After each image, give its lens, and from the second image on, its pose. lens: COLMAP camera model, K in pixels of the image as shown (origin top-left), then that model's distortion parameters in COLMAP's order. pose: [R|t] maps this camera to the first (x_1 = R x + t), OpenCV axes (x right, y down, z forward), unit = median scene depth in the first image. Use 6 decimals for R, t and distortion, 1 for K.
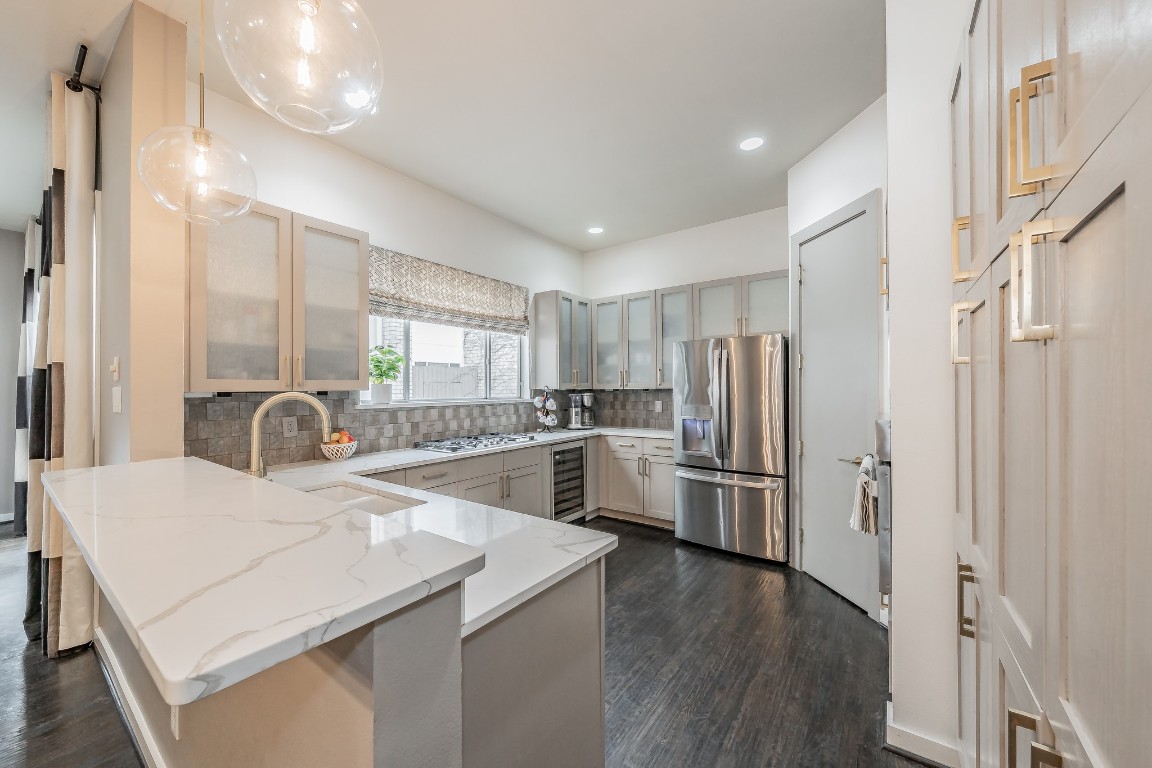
lens RADIAL K [[428.0, 0, 576.0], [0, 428.0, 384.0], [0, 0, 1]] dist [-0.001539, -0.000087]
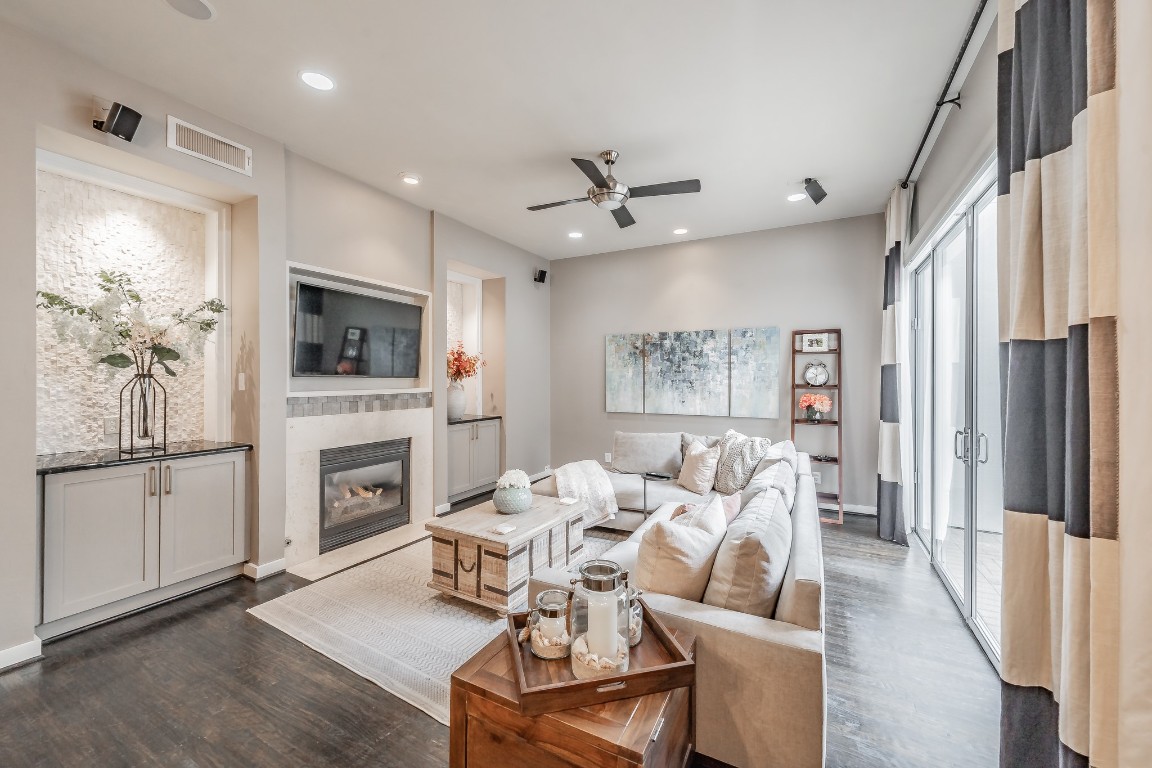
lens RADIAL K [[445.5, 0, 577.6], [0, 445.5, 378.0], [0, 0, 1]] dist [0.000279, 0.000014]
pose [[0.138486, 0.007637, -0.990335, -0.496844], [0.002214, 0.999965, 0.008020, 0.002647], [0.990362, -0.003304, 0.138464, 0.235608]]
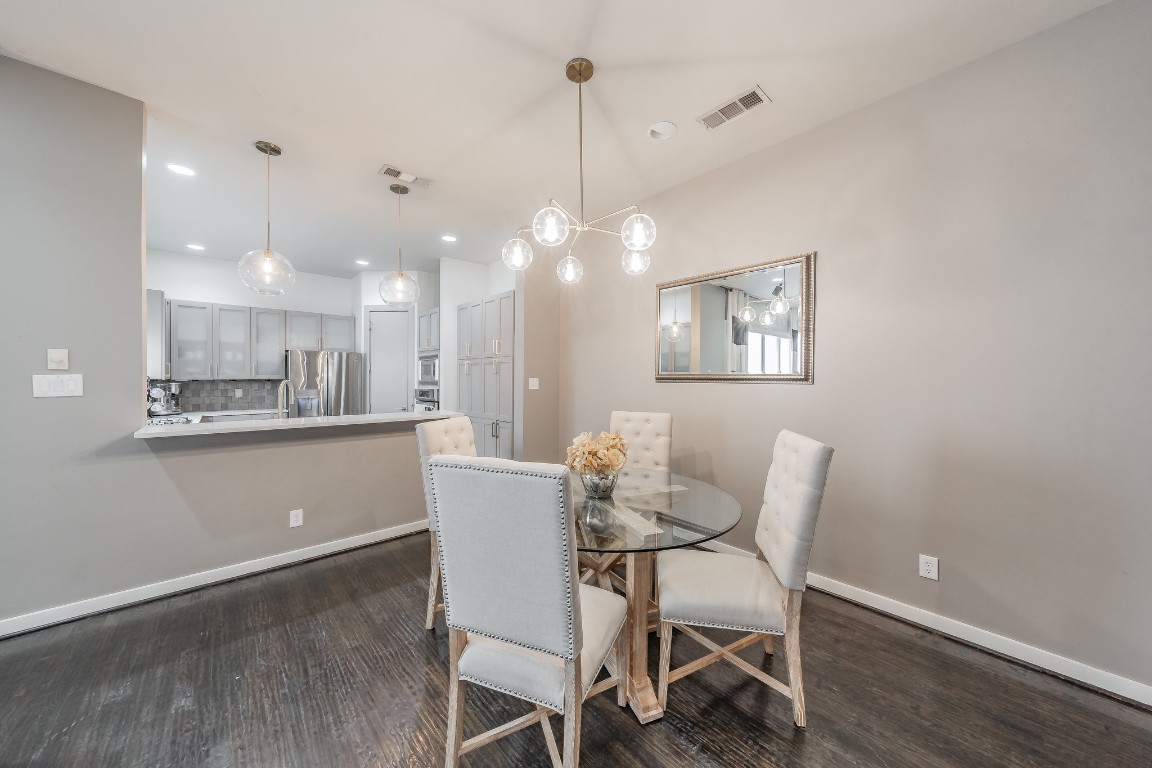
lens RADIAL K [[392.3, 0, 579.9], [0, 392.3, 382.5], [0, 0, 1]] dist [-0.000430, 0.000032]
pose [[0.195546, -0.001025, 0.980694, -0.990875], [-0.012181, 0.999920, 0.003474, 0.004104], [-0.980619, -0.012625, 0.195517, -0.335717]]
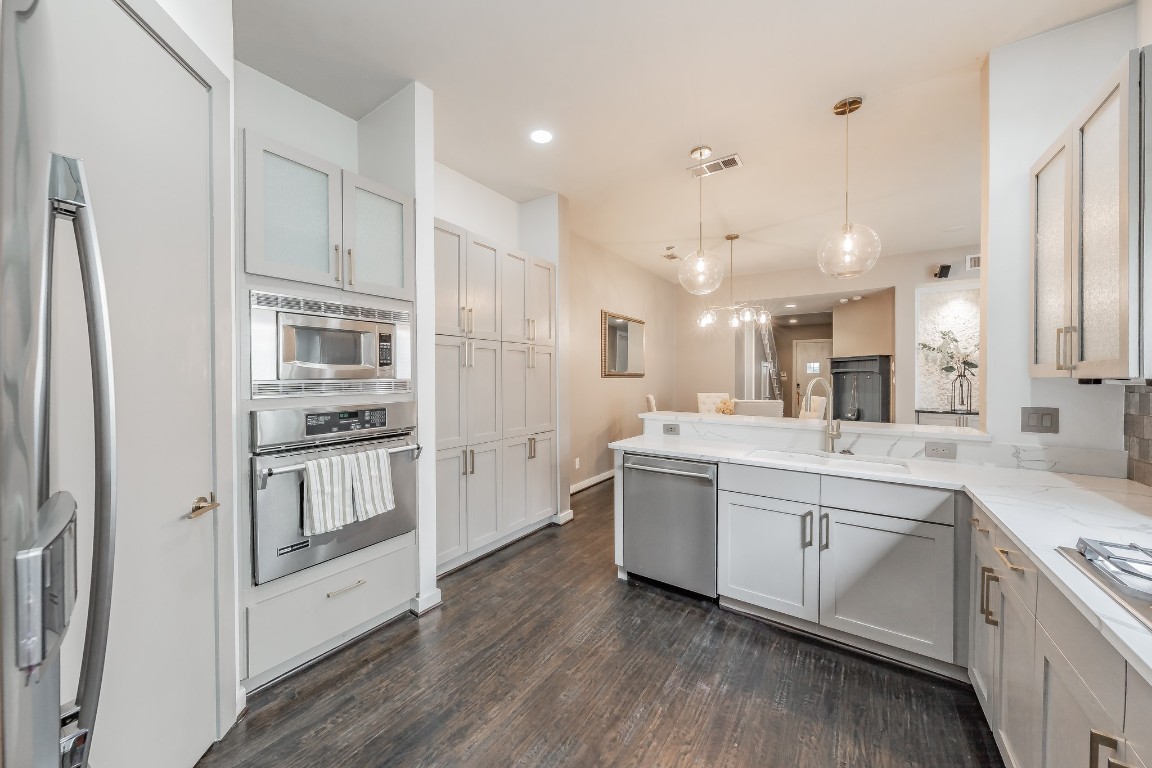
lens RADIAL K [[419.2, 0, 562.1], [0, 419.2, 380.2], [0, 0, 1]] dist [0.000498, 0.000062]
pose [[-0.999790, 0.006256, -0.019512, 0.129190], [0.006255, 0.999980, 0.000100, 0.010392], [0.019513, -0.000022, -0.999810, 1.100748]]
